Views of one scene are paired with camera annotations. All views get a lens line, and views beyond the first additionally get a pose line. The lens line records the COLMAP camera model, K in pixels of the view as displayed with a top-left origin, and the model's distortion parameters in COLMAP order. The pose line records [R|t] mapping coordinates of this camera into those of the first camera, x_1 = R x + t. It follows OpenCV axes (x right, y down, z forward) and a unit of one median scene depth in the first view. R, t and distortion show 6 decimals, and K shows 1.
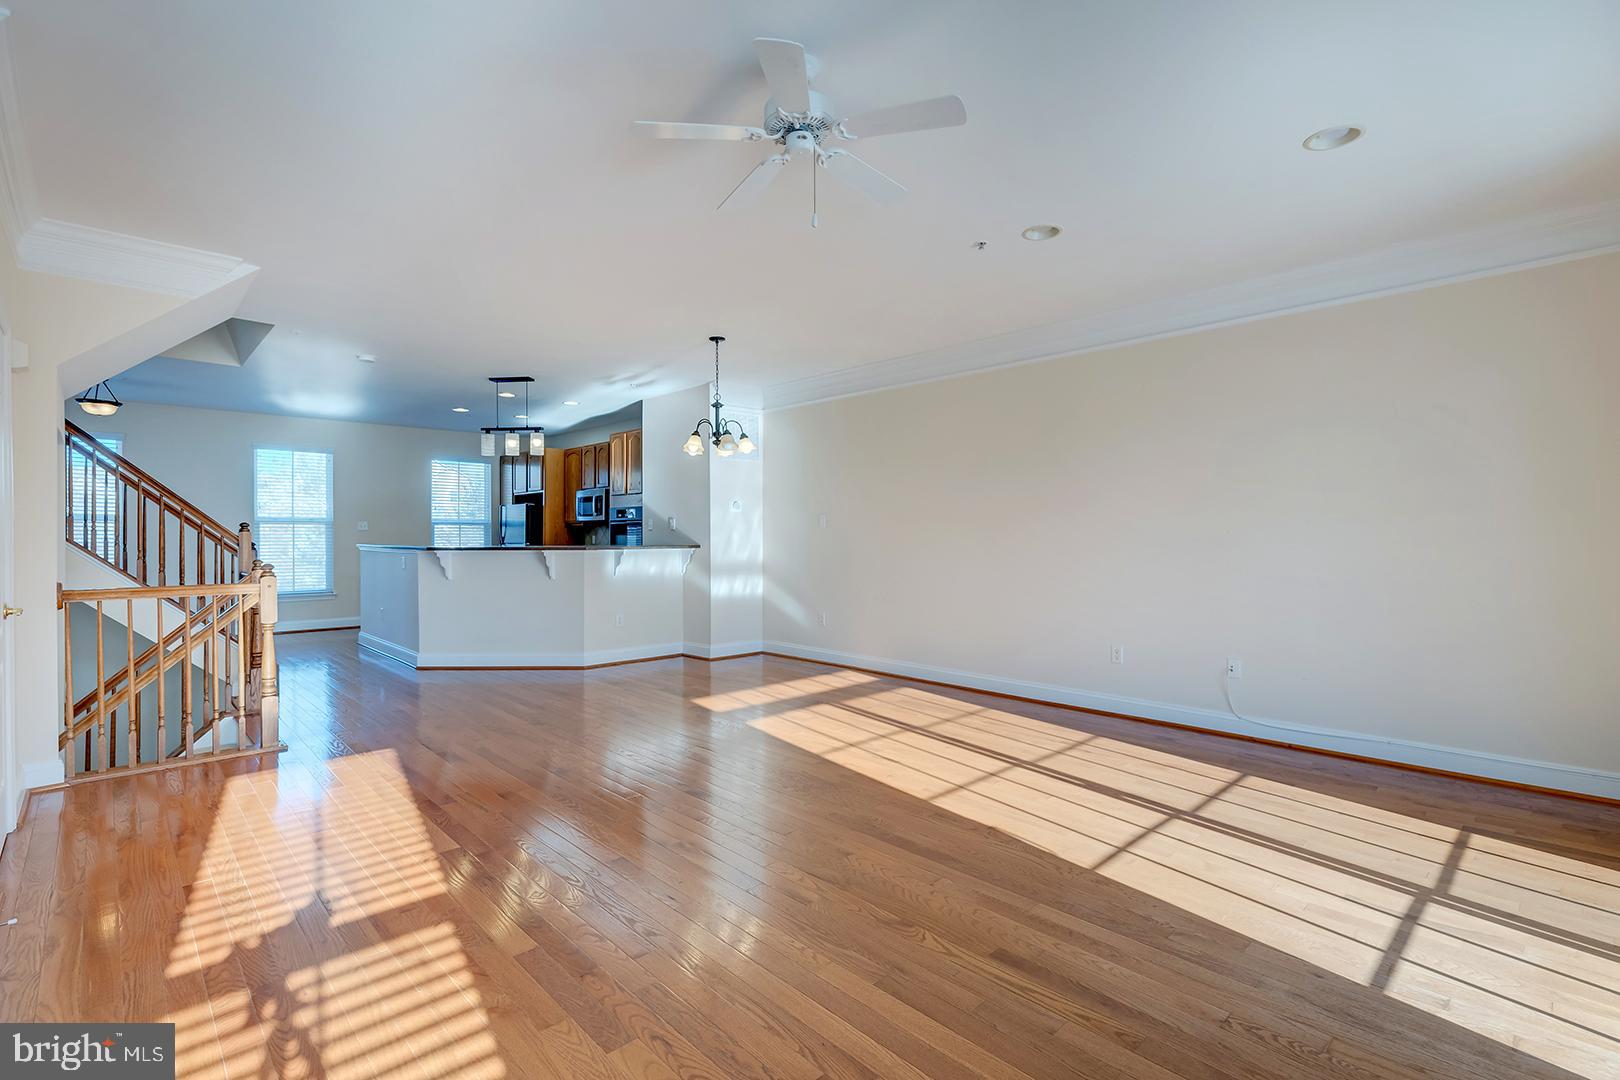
lens RADIAL K [[776.7, 0, 810.0], [0, 776.7, 540.0], [0, 0, 1]] dist [0.001697, 0.000134]
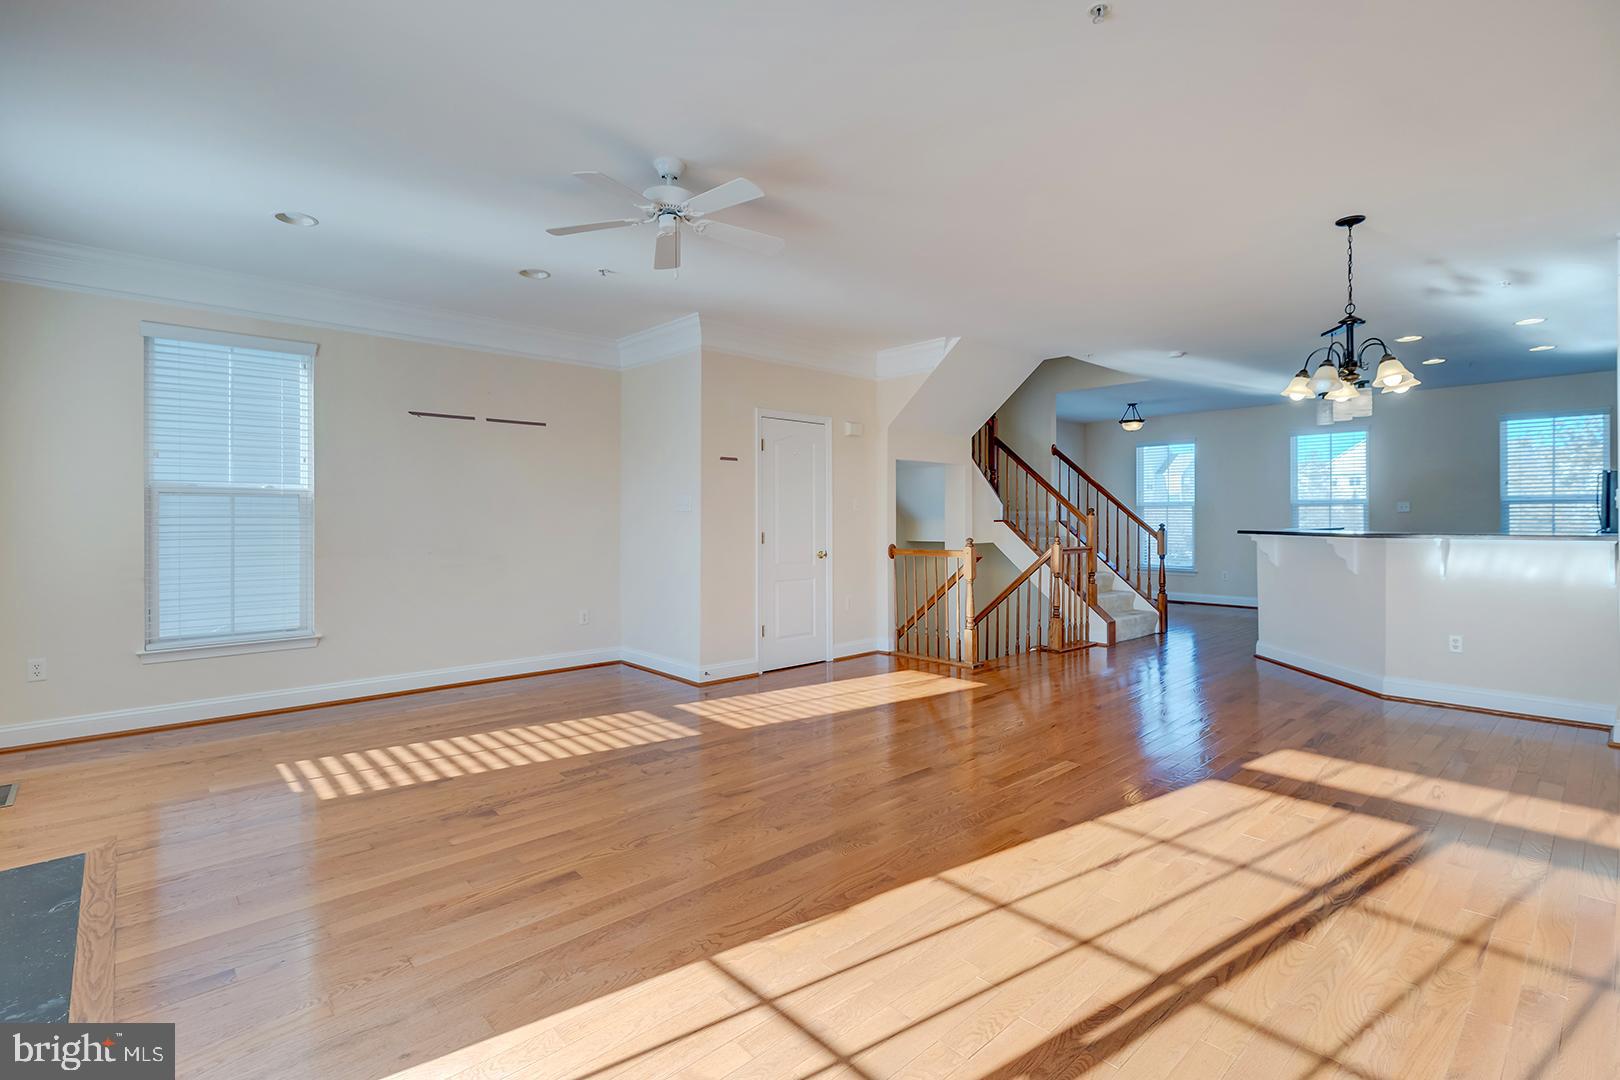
lens RADIAL K [[740.2, 0, 762.4], [0, 740.2, 518.0], [0, 0, 1]] dist [0.004561, 0.000332]
pose [[-0.073058, -0.001099, -0.997327, 0.803225], [-0.003116, 0.999995, -0.000874, -0.006084], [0.997323, 0.003044, -0.073061, 0.816376]]
